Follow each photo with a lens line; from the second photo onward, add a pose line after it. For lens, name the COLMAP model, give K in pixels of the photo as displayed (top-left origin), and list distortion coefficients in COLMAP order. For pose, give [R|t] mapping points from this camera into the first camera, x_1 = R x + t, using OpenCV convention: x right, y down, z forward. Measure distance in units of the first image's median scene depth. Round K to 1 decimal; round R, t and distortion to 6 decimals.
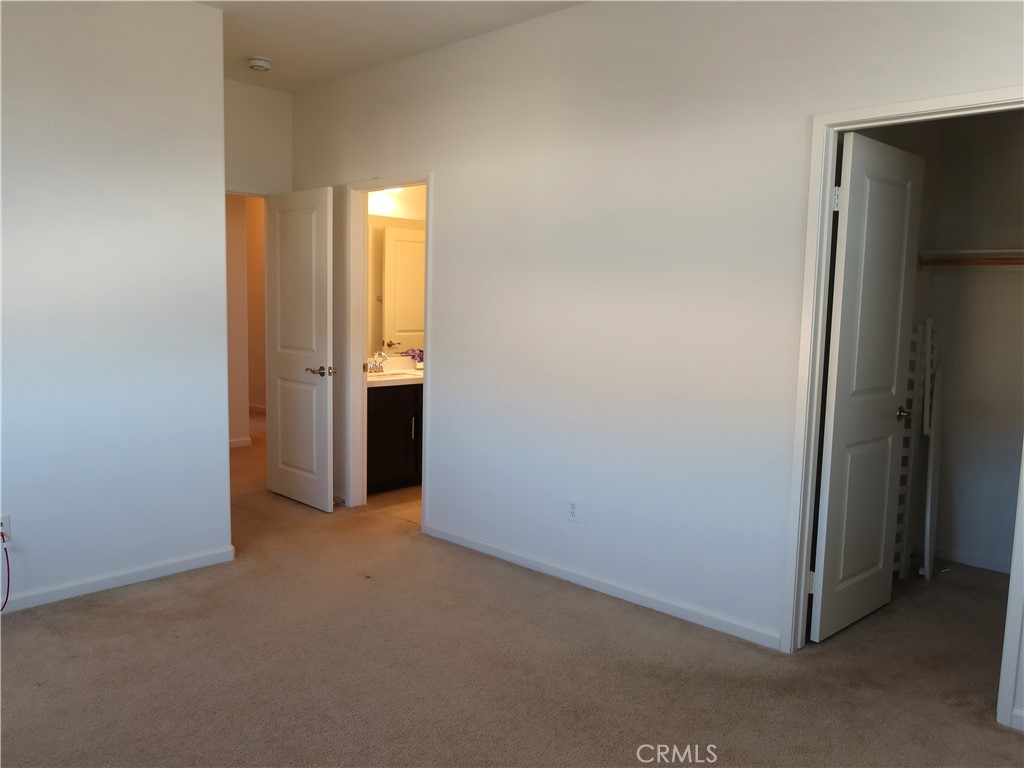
lens RADIAL K [[797.7, 0, 514.9], [0, 797.7, 384.9], [0, 0, 1]] dist [0.010309, -0.015449]
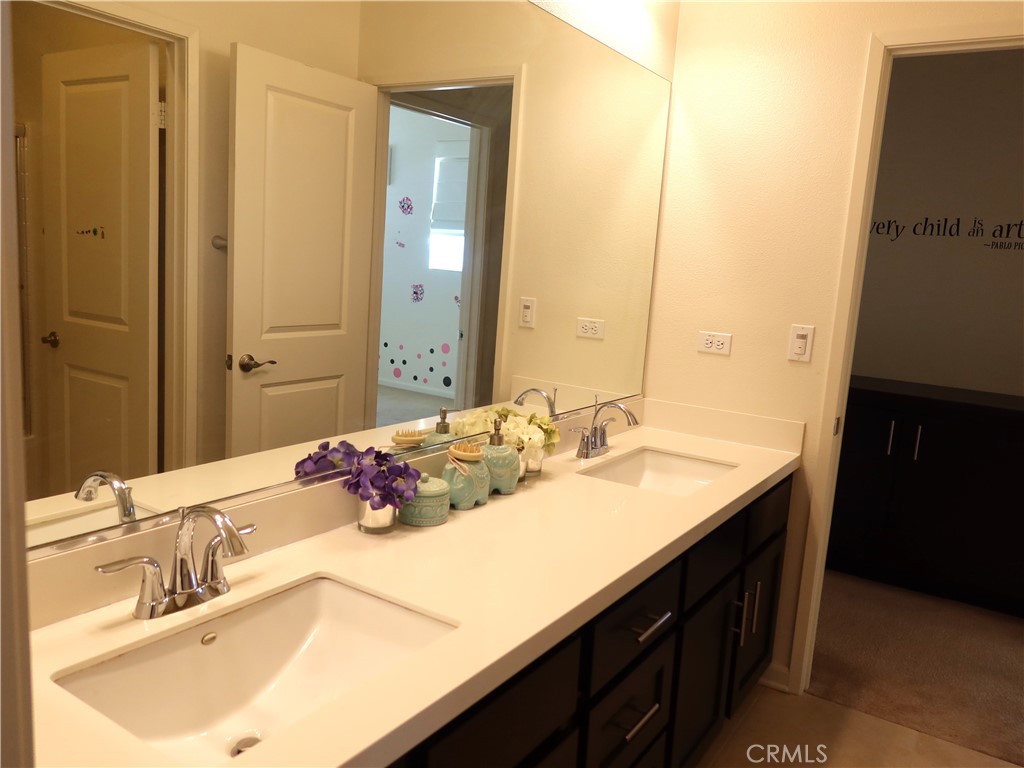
lens RADIAL K [[797.7, 0, 507.7], [0, 797.7, 378.9], [0, 0, 1]] dist [0.010309, -0.015449]
pose [[0.985804, 0.011005, 0.167542, -0.098274], [-0.018885, 0.998785, 0.045515, -0.063865], [-0.166837, -0.048033, 0.984814, 0.604443]]
